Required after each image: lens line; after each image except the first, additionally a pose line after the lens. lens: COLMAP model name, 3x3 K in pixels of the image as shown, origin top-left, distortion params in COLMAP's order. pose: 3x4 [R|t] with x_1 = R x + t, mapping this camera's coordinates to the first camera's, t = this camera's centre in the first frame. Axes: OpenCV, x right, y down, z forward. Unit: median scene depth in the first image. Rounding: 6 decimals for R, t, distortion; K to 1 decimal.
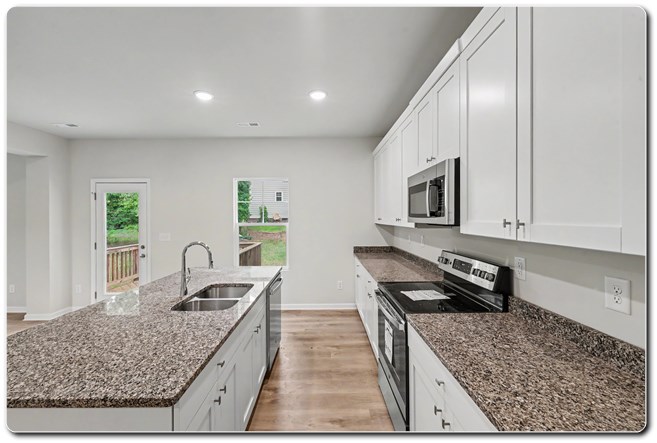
lens RADIAL K [[257.6, 0, 323.9], [0, 257.6, 221.5], [0, 0, 1]] dist [-0.000114, -0.000067]
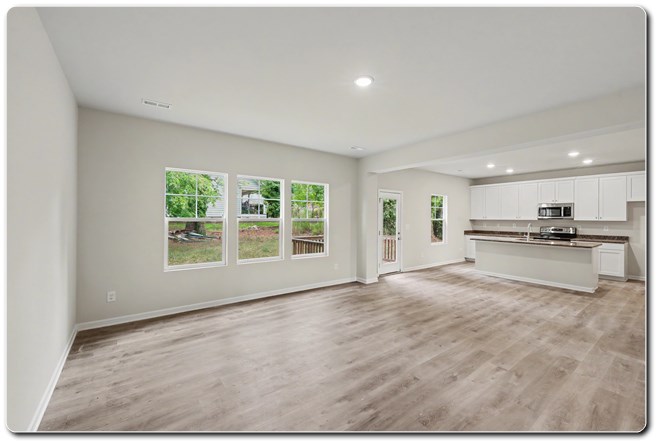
lens RADIAL K [[268.7, 0, 326.9], [0, 268.7, 215.3], [0, 0, 1]] dist [0.001319, 0.000060]
pose [[0.807330, 0.009599, 0.590022, -2.065132], [-0.003564, 0.999929, -0.011391, 0.008190], [-0.590089, 0.007094, 0.807307, -0.095200]]
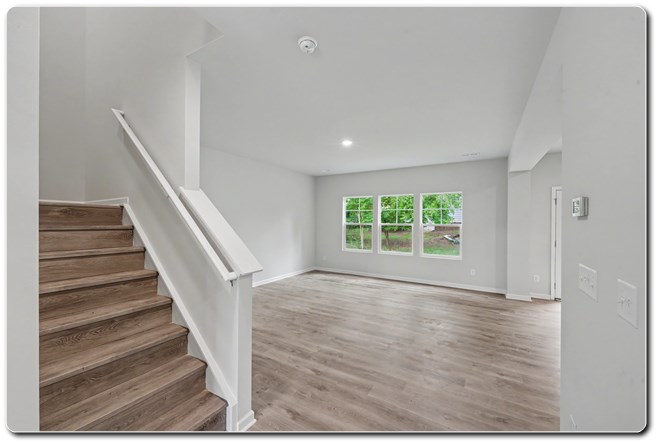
lens RADIAL K [[257.6, 0, 323.9], [0, 257.6, 221.5], [0, 0, 1]] dist [-0.000114, -0.000067]
pose [[0.848256, 0.006817, -0.529542, -1.157313], [-0.009175, 0.999956, -0.001824, 0.004247], [0.529506, 0.006406, 0.848282, -0.546736]]
